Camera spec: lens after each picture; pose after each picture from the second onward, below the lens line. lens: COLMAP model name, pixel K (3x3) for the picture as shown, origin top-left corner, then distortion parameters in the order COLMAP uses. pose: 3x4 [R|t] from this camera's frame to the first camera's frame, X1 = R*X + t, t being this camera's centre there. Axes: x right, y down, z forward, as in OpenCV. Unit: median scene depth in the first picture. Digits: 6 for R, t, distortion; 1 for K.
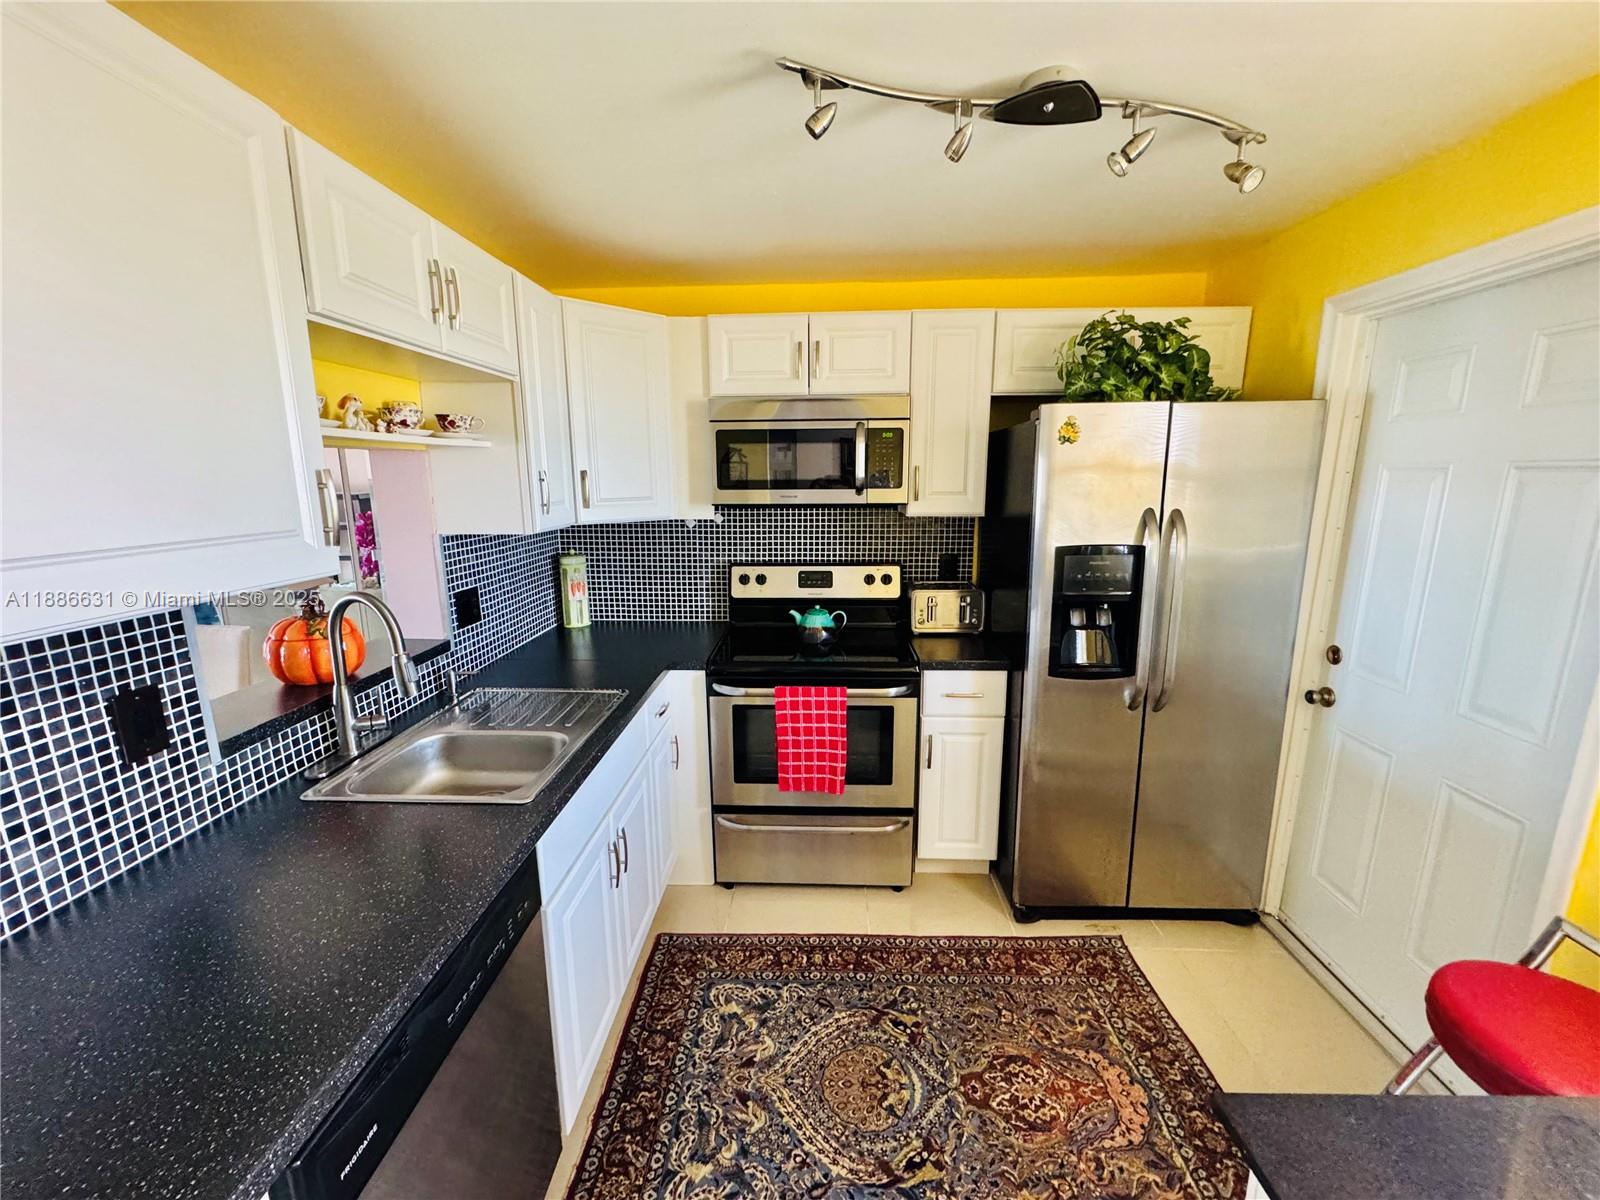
lens RADIAL K [[643.2, 0, 799.5], [0, 643.2, 596.9], [0, 0, 1]] dist [-0.007504, -0.000343]
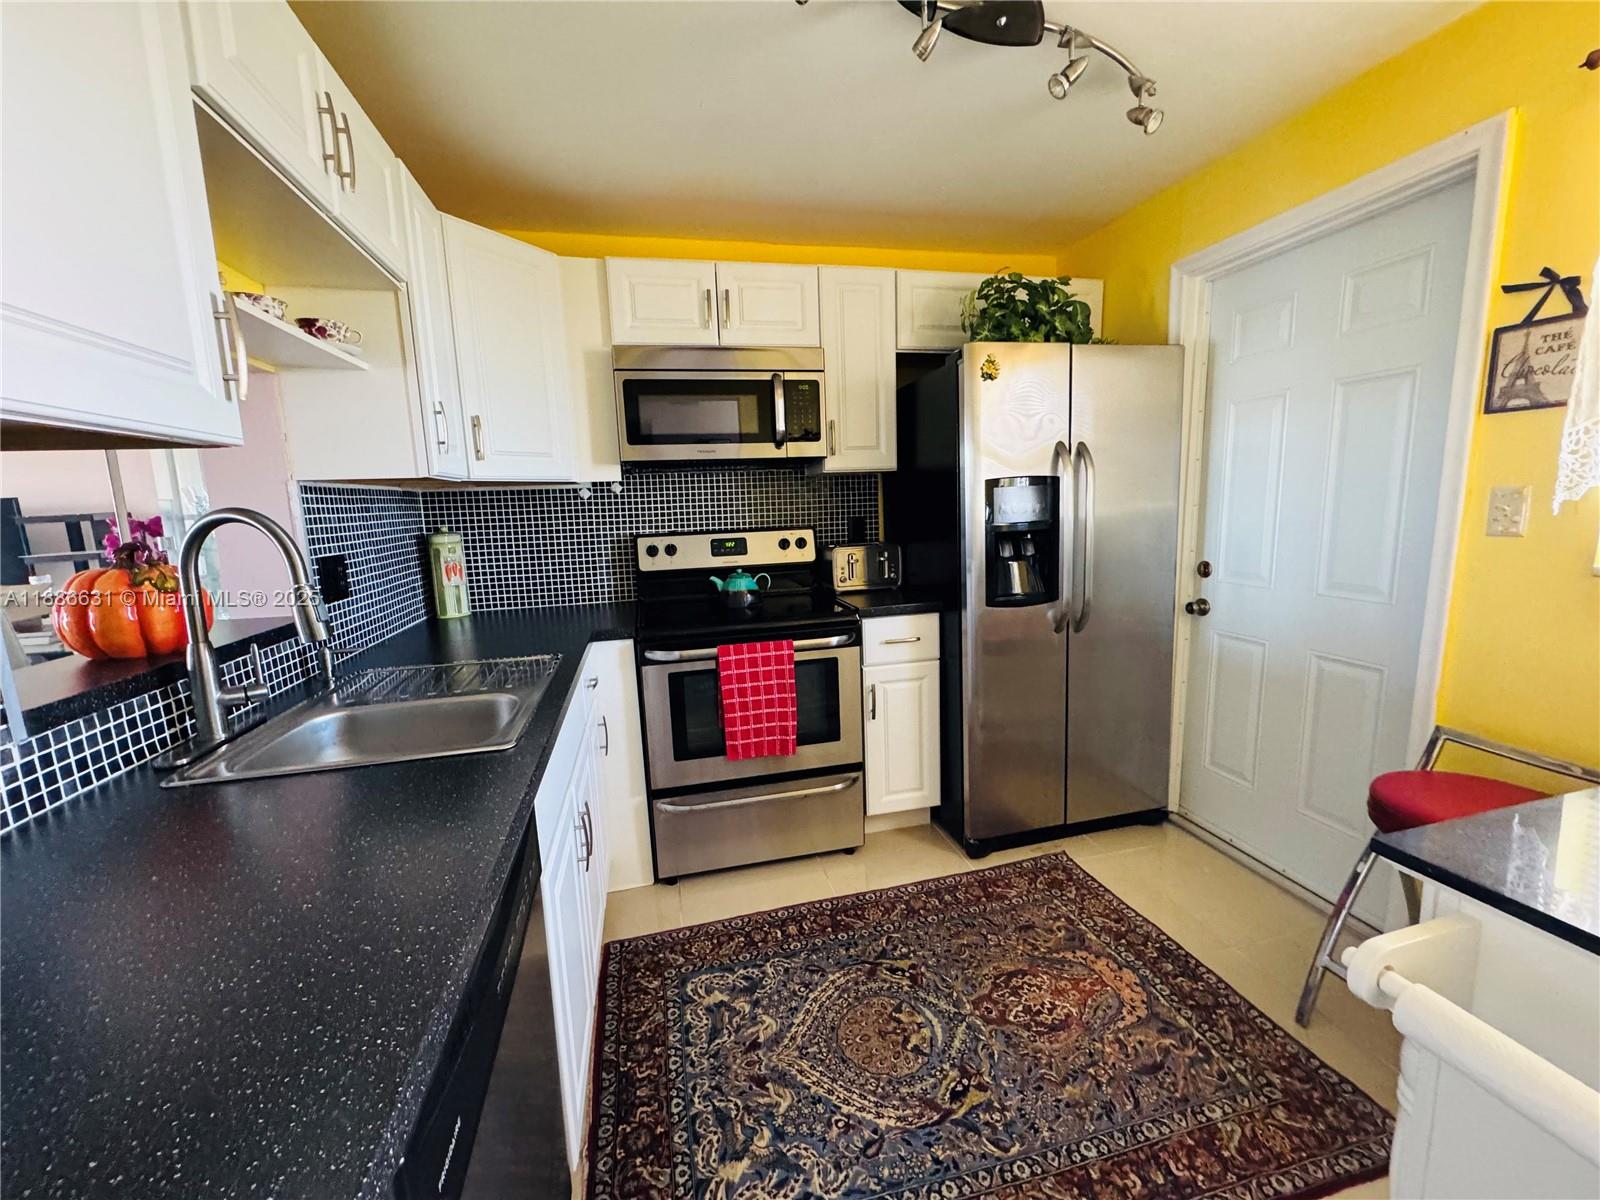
lens RADIAL K [[643.2, 0, 802.8], [0, 643.2, 598.9], [0, 0, 1]] dist [-0.007504, -0.000343]
pose [[0.961107, -0.070352, 0.267065, -0.175793], [0.082736, 0.995943, -0.035389, 0.124935], [-0.263492, 0.056109, 0.963028, 0.077383]]
